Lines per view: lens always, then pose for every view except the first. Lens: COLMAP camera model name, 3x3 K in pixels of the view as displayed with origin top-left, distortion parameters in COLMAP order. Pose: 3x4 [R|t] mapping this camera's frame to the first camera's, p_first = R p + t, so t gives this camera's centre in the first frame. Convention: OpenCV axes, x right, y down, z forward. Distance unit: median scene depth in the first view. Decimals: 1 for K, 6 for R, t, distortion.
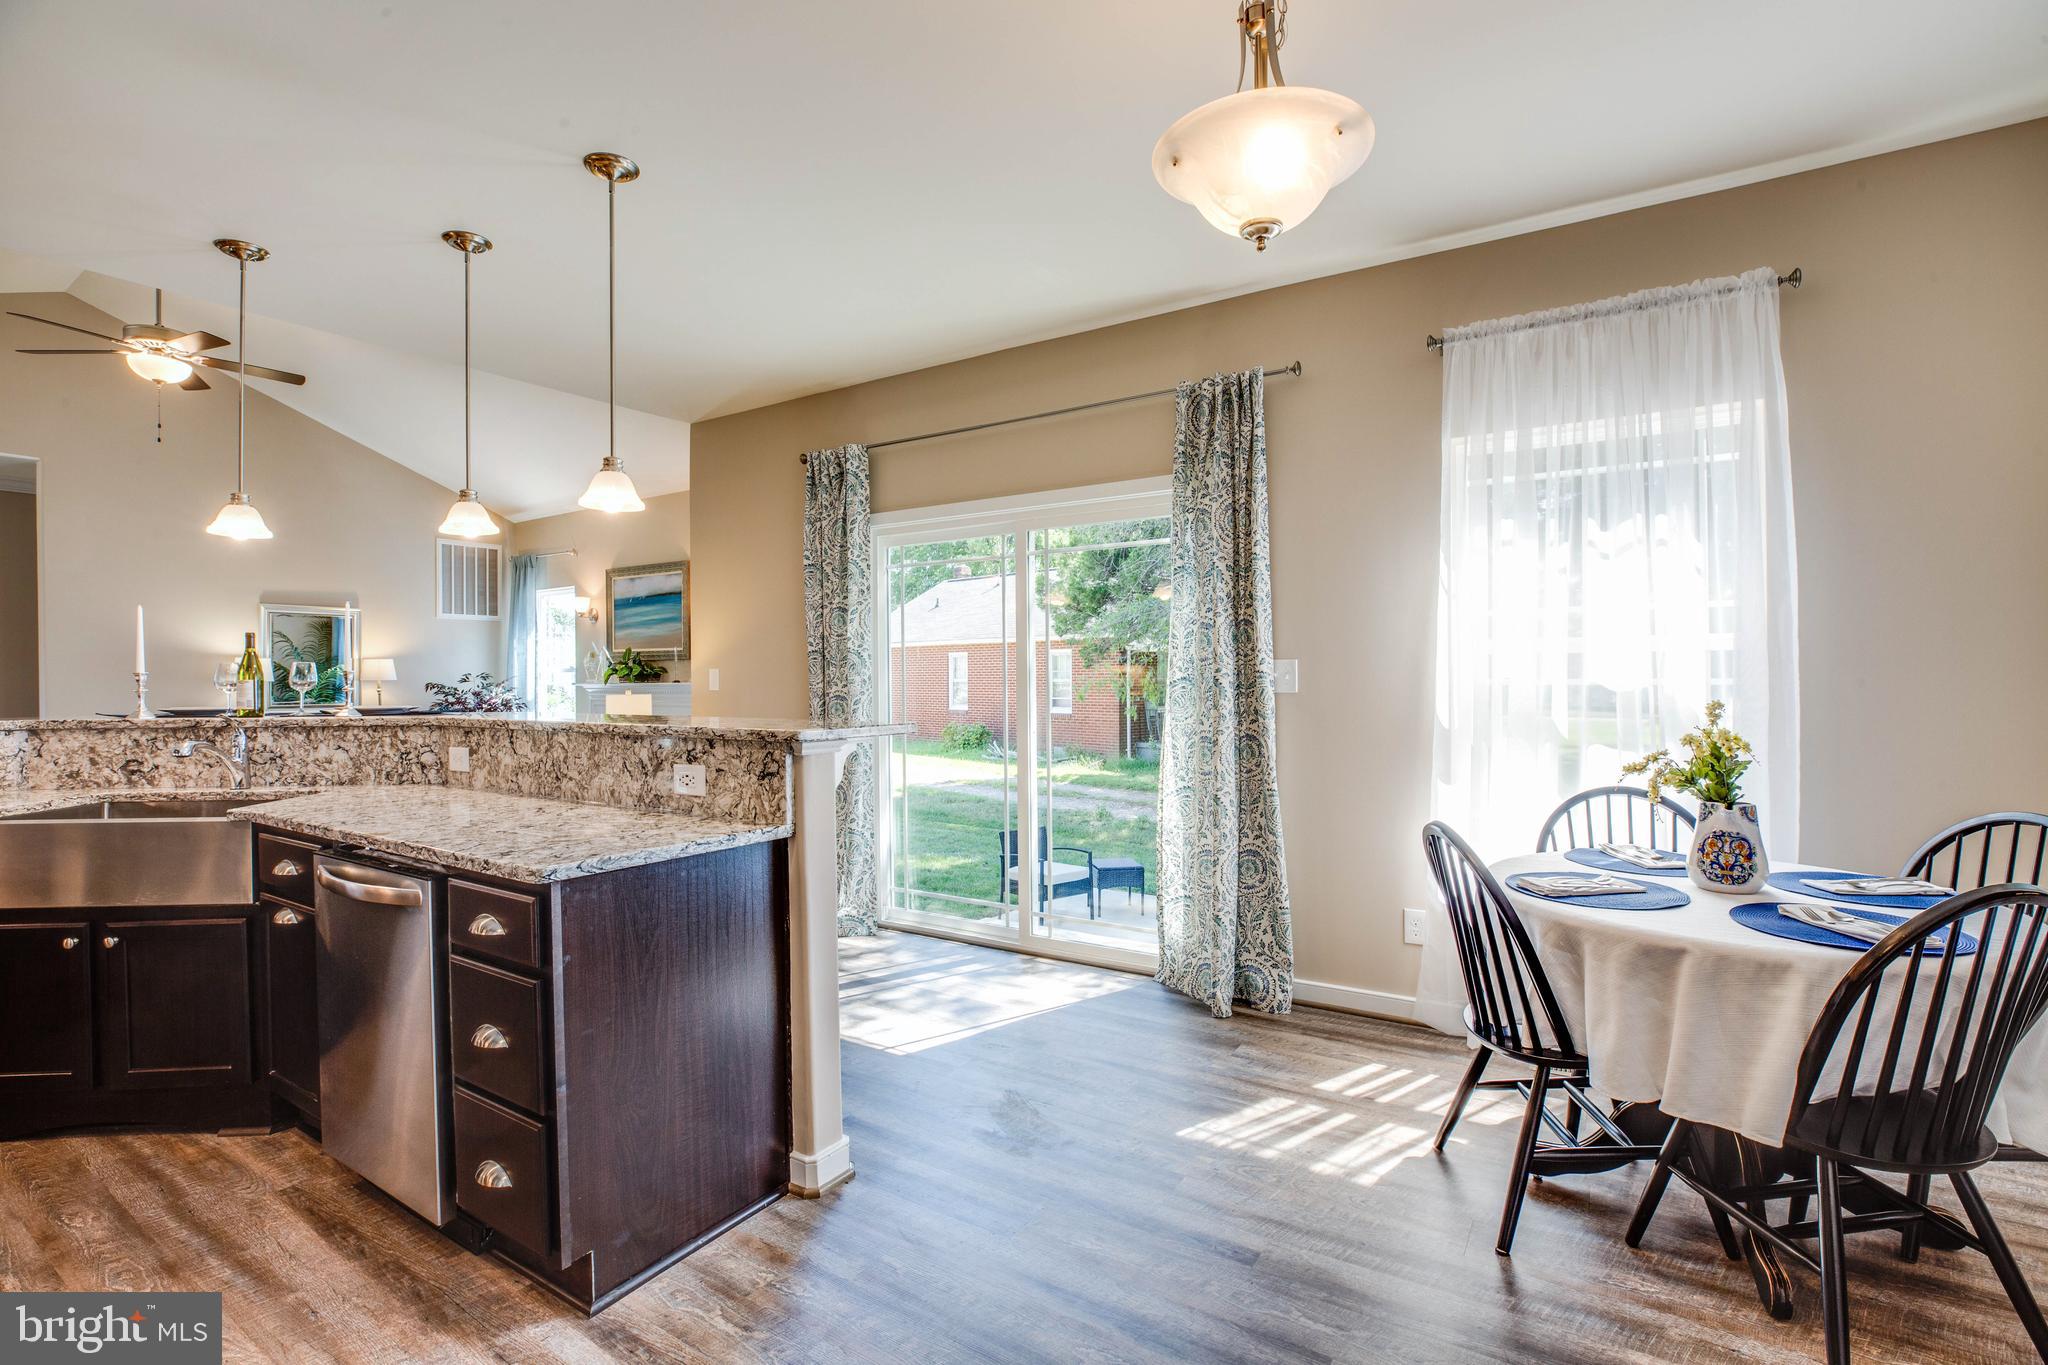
lens RADIAL K [[931.8, 0, 1025.3], [0, 931.8, 683.2], [0, 0, 1]] dist [-0.045462, 0.014788]
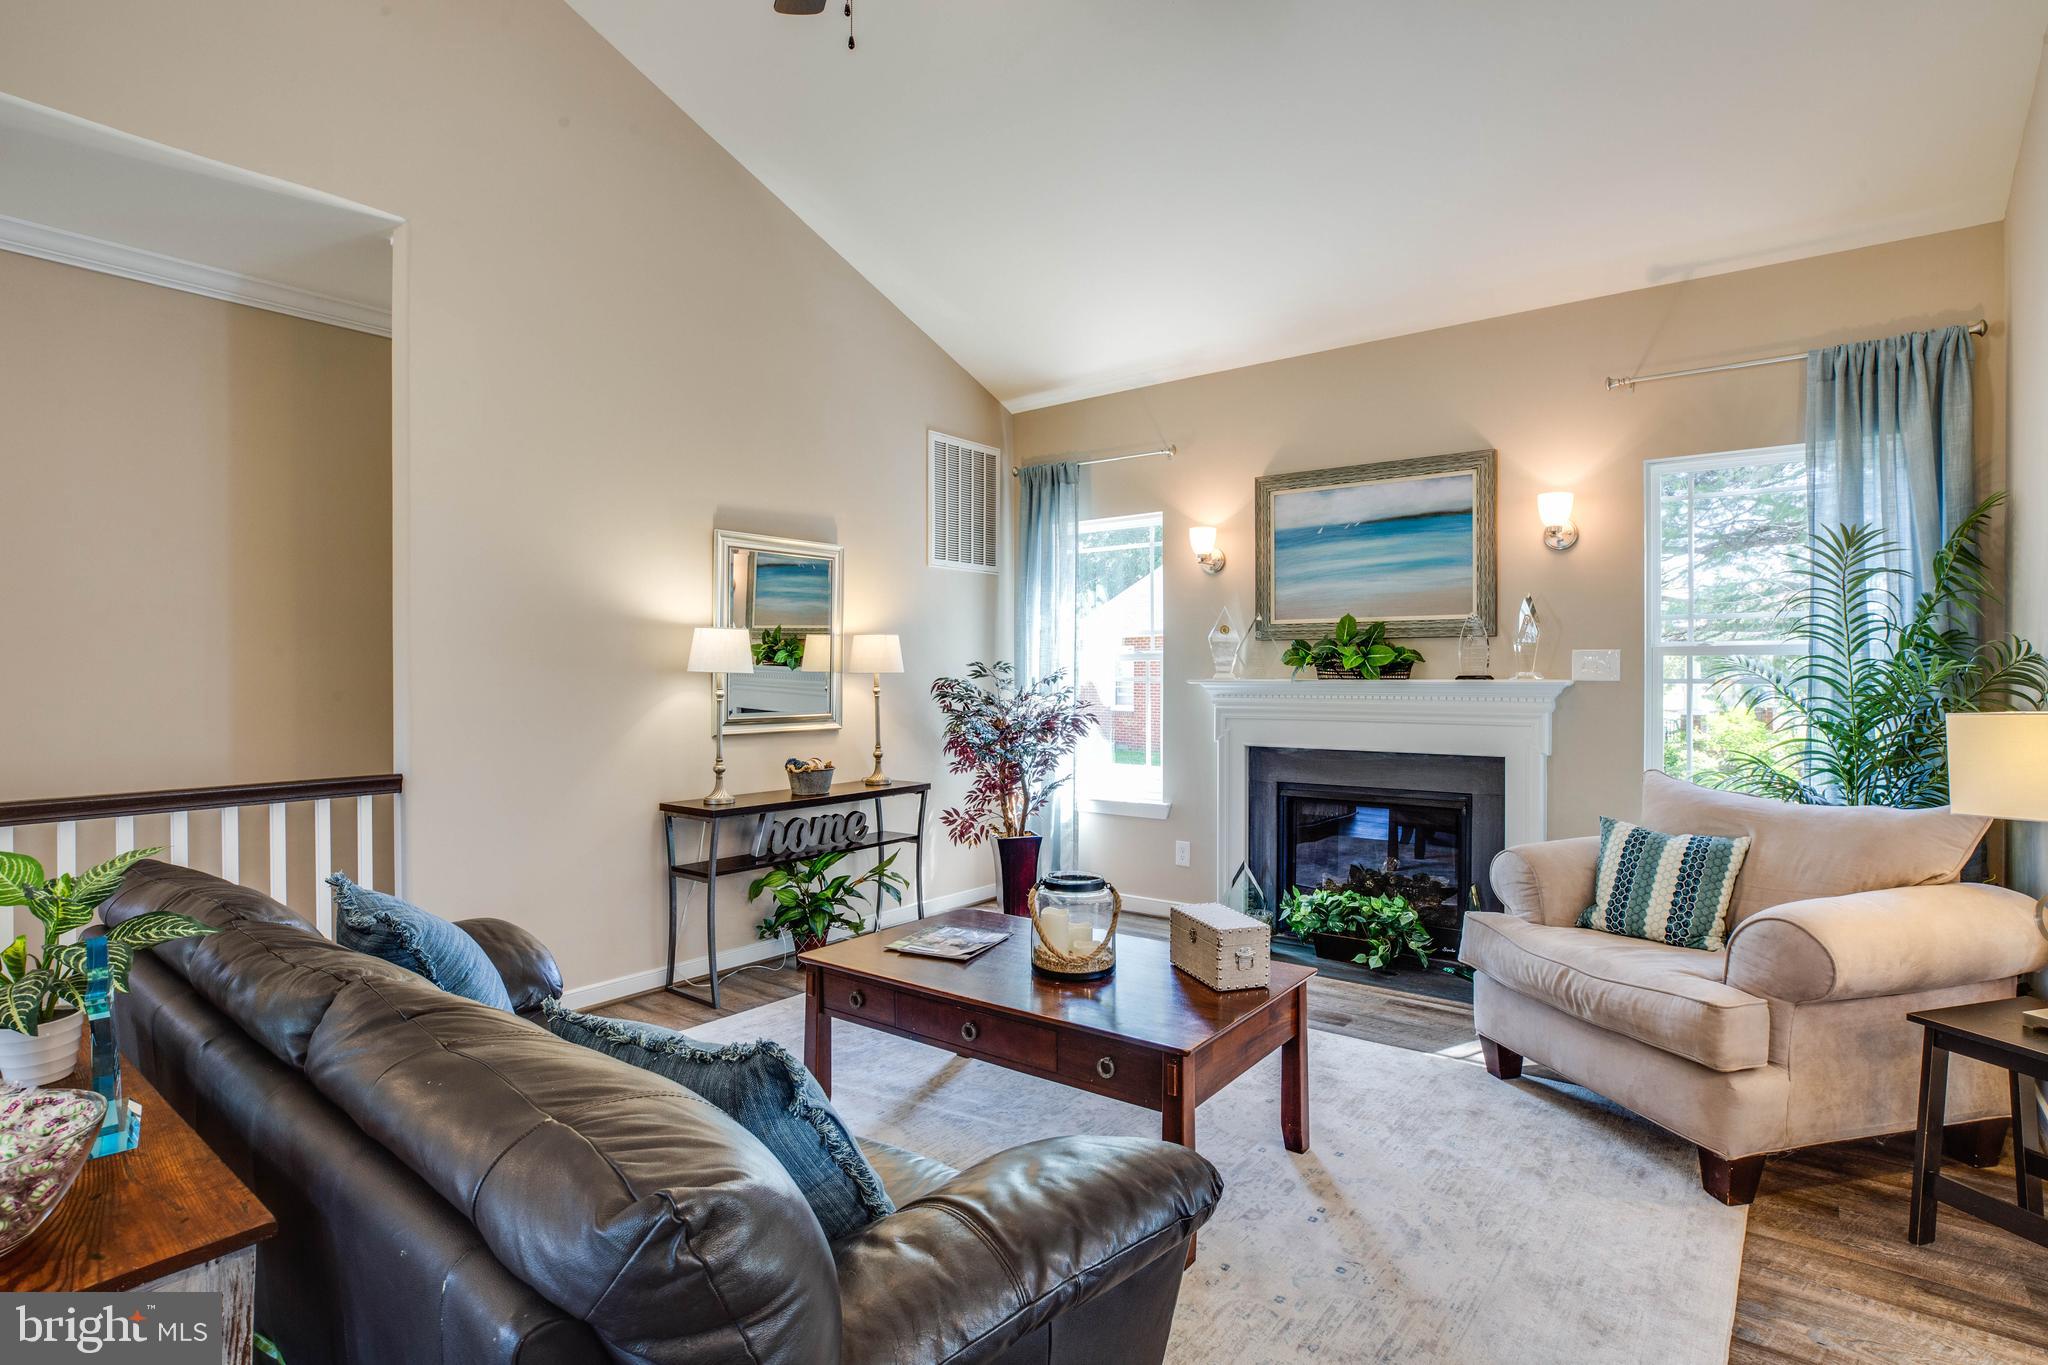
lens RADIAL K [[1019.7, 0, 1021.5], [0, 1019.7, 682.0], [0, 0, 1]] dist [-0.049124, 0.019082]
pose [[0.995056, 0.005209, -0.099179, -1.349564], [-0.005194, 0.999986, 0.000408, 0.004761], [0.099180, 0.000109, 0.995070, 0.931379]]
